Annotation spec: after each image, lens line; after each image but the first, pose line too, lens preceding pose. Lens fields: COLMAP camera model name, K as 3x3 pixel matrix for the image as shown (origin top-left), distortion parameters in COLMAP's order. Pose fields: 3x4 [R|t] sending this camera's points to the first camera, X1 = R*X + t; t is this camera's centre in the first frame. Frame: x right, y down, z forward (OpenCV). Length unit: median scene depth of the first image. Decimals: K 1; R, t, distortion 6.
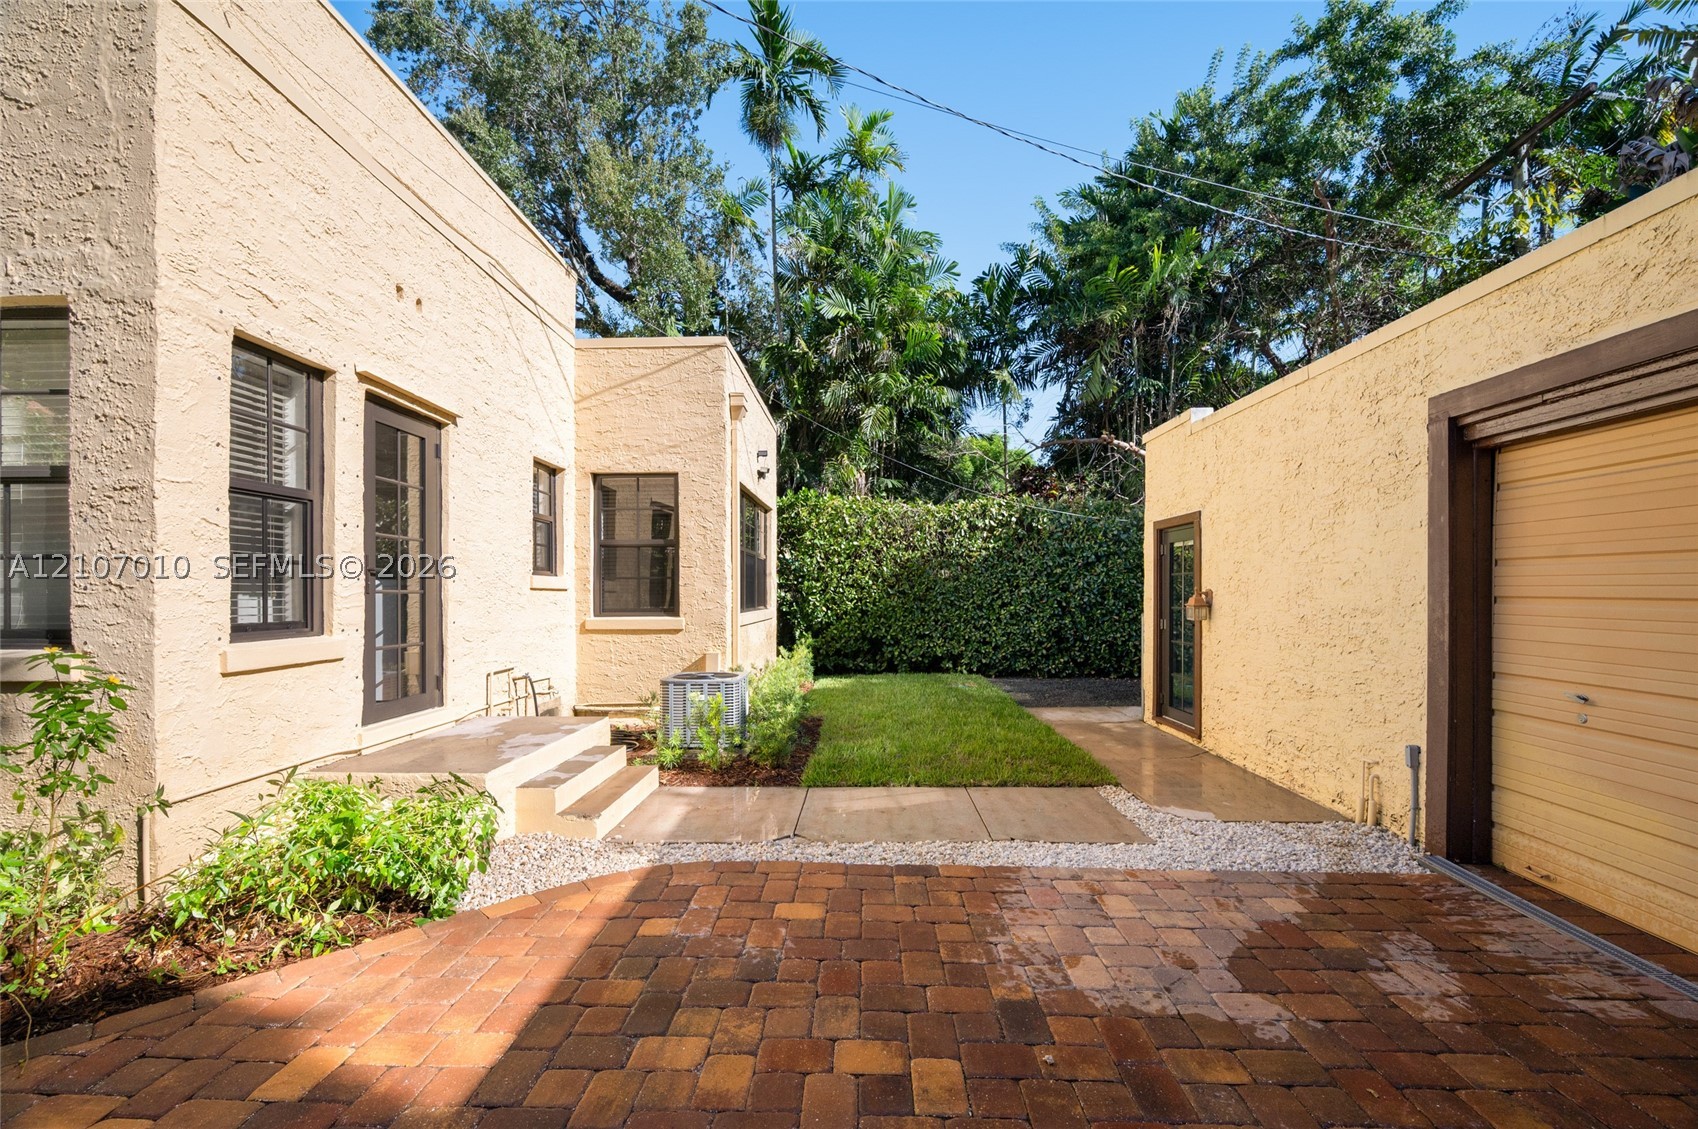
lens RADIAL K [[686.3, 0, 848.5], [0, 686.3, 599.3], [0, 0, 1]] dist [0.000381, -0.000106]
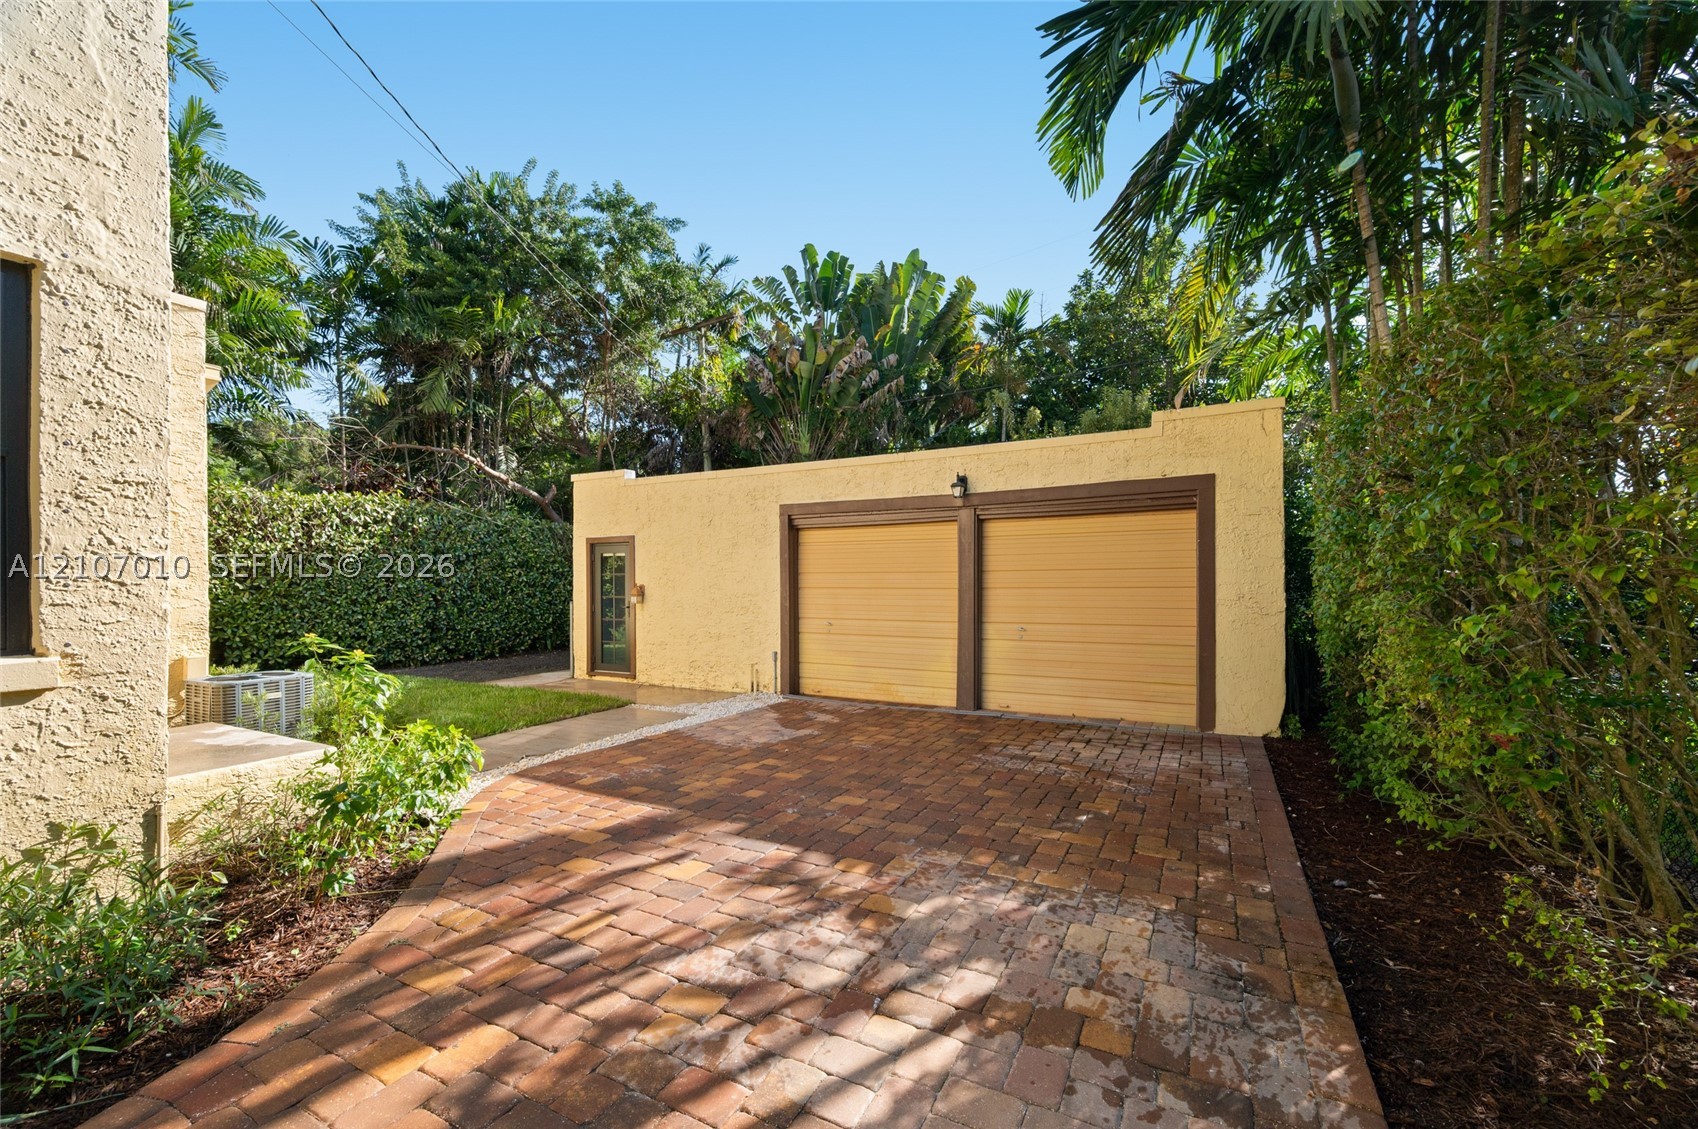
lens RADIAL K [[686.3, 0, 848.5], [0, 686.3, 599.3], [0, 0, 1]] dist [0.000381, -0.000106]
pose [[0.448857, -0.020109, 0.893377, -0.814302], [0.012880, 0.999789, 0.016033, 0.001003], [-0.893511, 0.004311, 0.449021, -0.194114]]
